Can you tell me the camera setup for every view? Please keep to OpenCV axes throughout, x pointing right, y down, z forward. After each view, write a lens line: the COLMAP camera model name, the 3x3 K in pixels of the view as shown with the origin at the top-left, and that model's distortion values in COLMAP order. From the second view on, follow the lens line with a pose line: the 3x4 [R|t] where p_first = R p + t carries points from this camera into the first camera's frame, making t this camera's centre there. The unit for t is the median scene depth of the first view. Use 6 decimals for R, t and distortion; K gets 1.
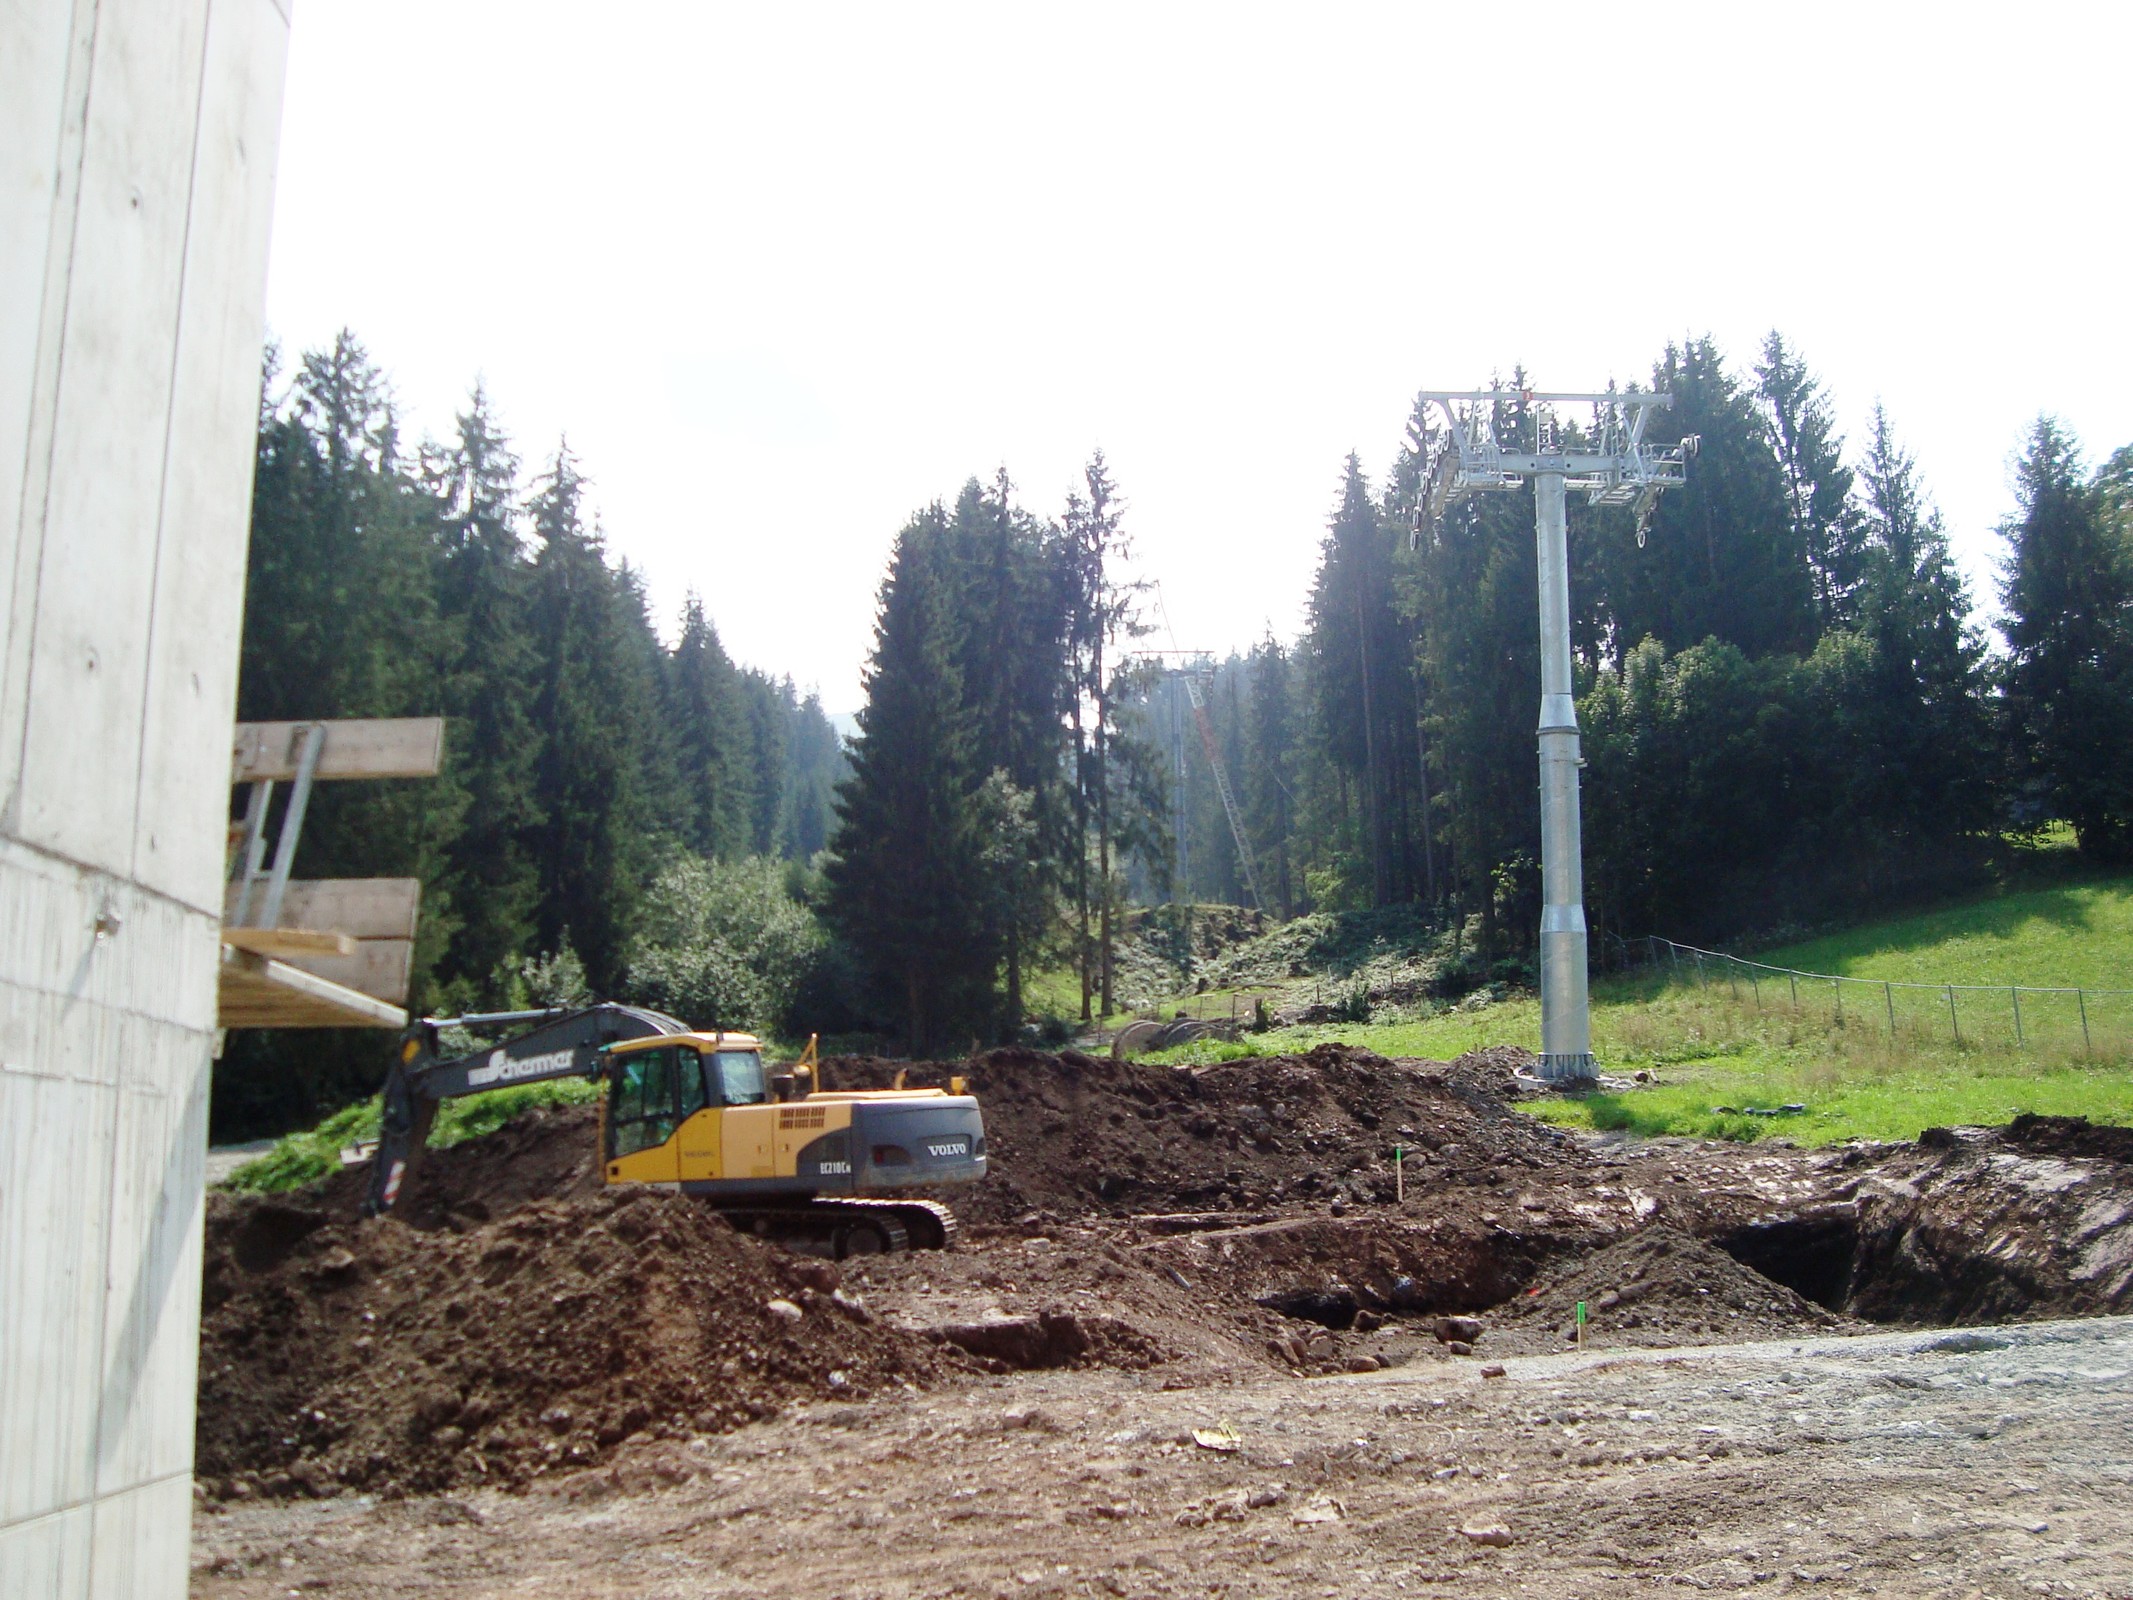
lens RADIAL K [[2074.7, 0, 1070.0], [0, 2074.7, 845.7], [0, 0, 1]] dist [-0.207196, 0.214199]
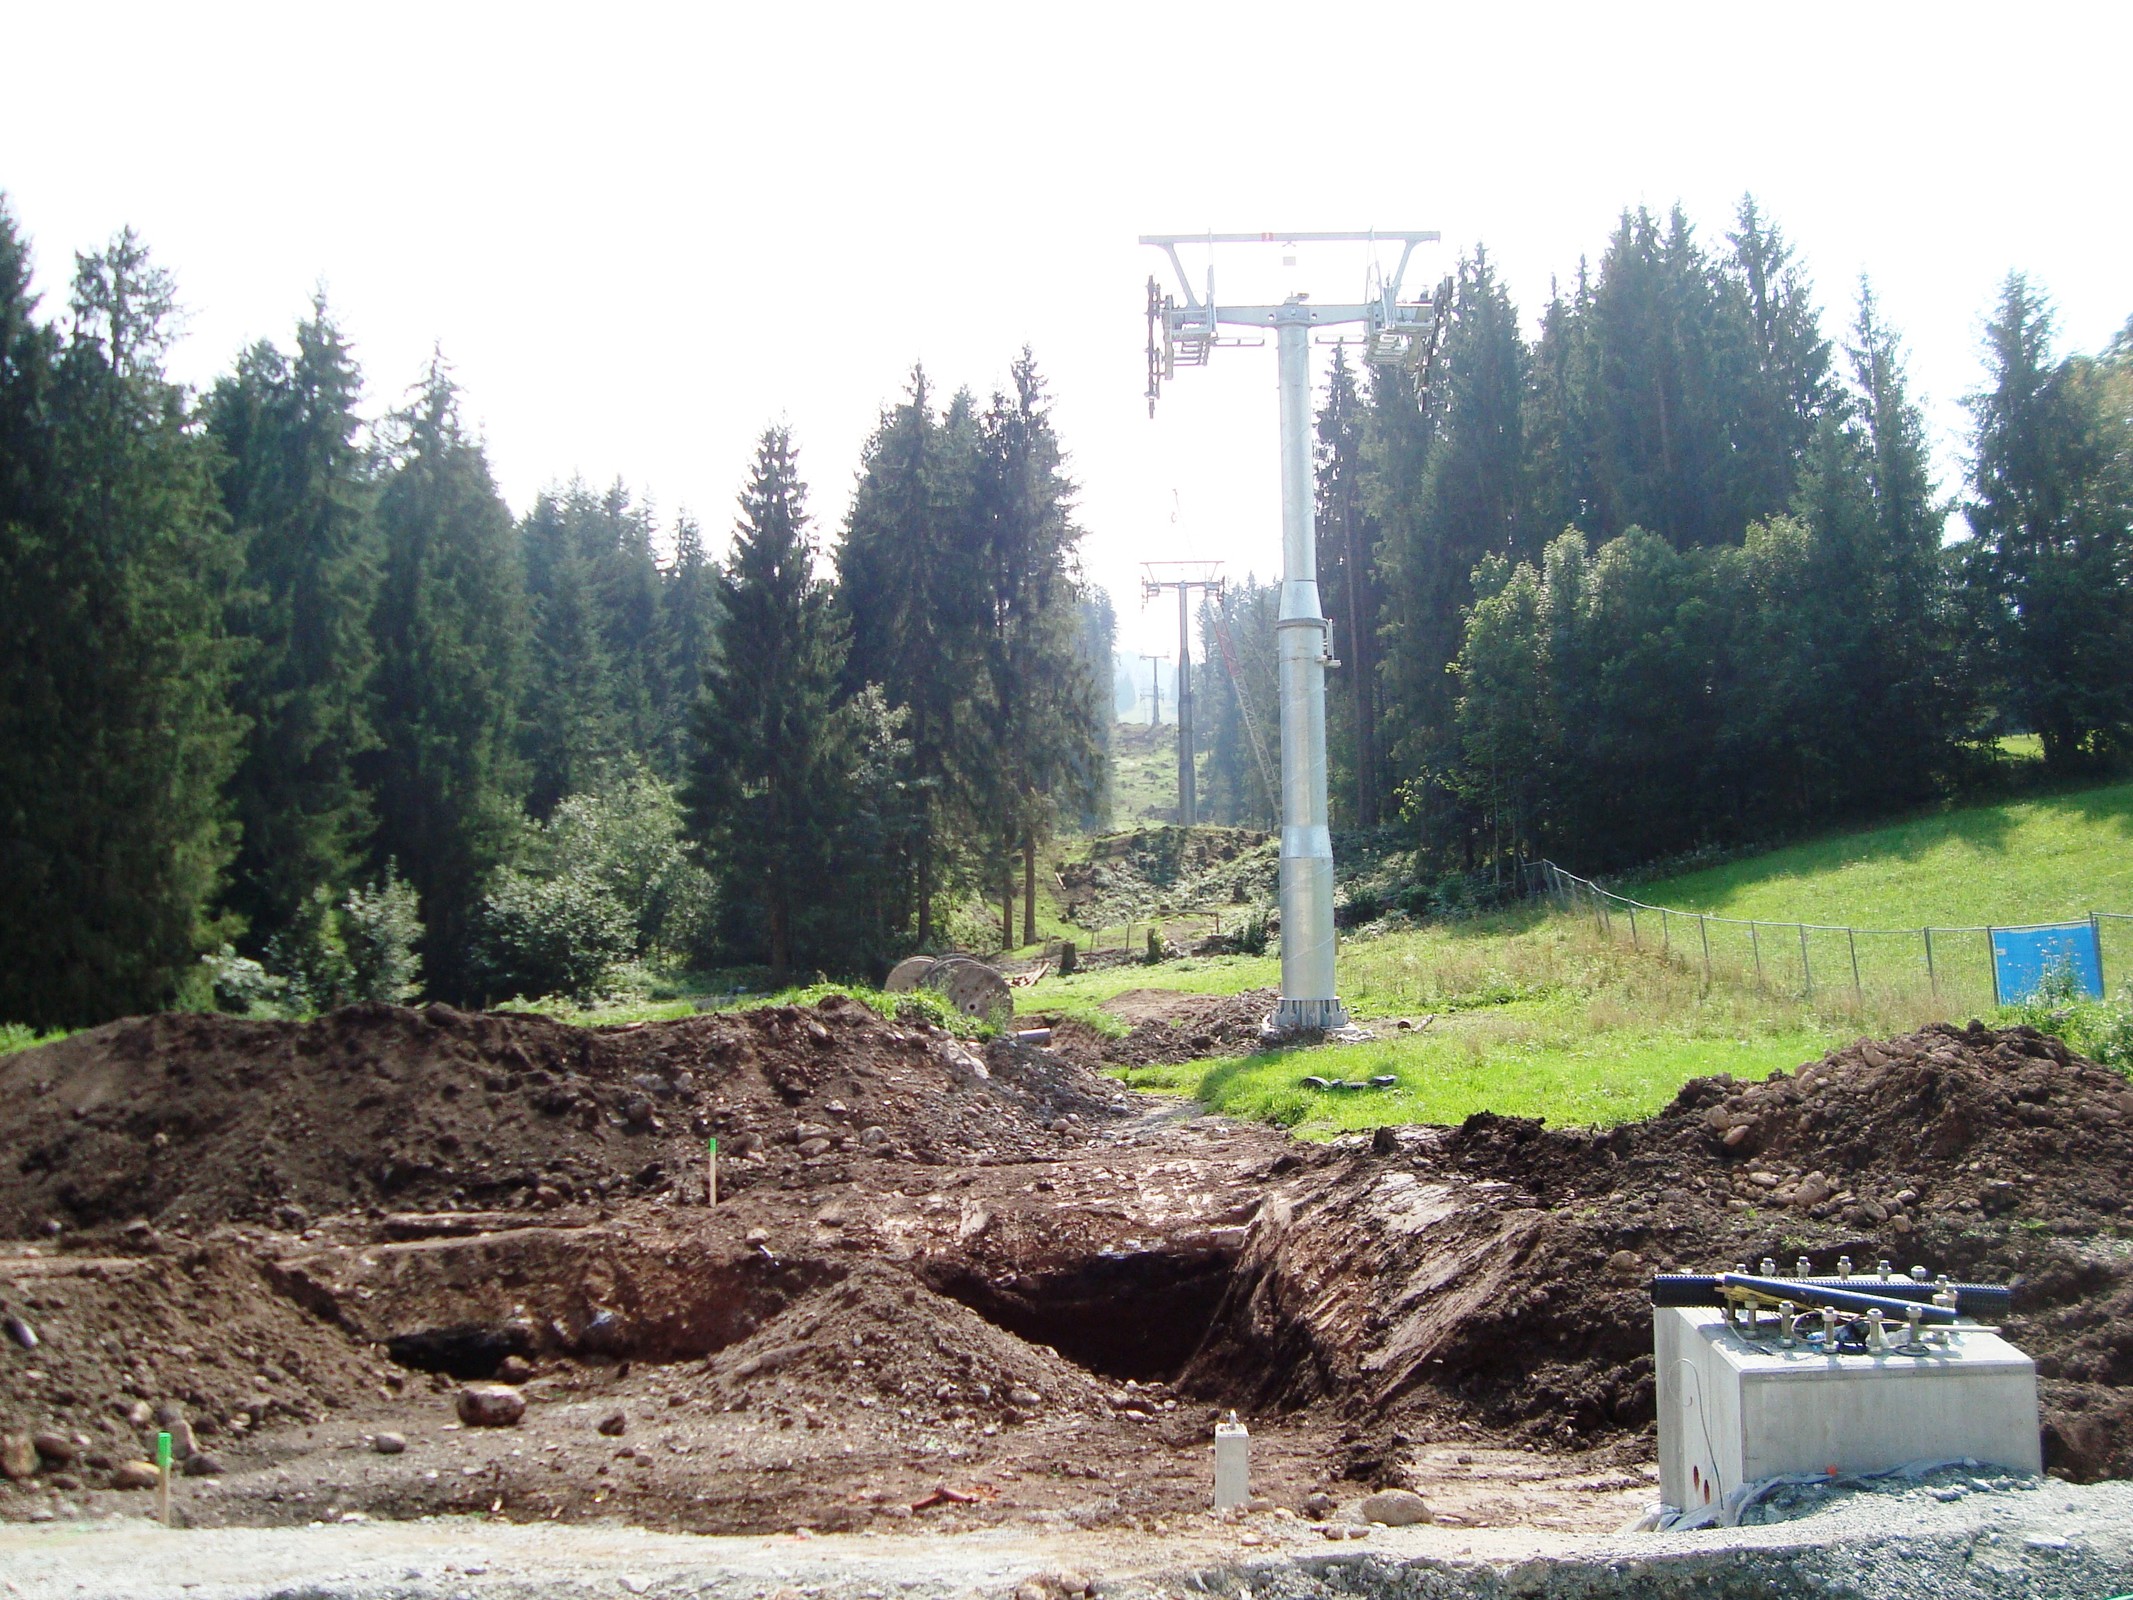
lens RADIAL K [[2074.7, 0, 1070.0], [0, 2074.7, 845.7], [0, 0, 1]] dist [-0.207196, 0.214199]
pose [[0.997681, -0.007357, -0.067664, 0.154628], [0.009896, 0.999257, 0.037259, 0.002778], [0.067340, -0.037843, 0.997012, 0.097964]]
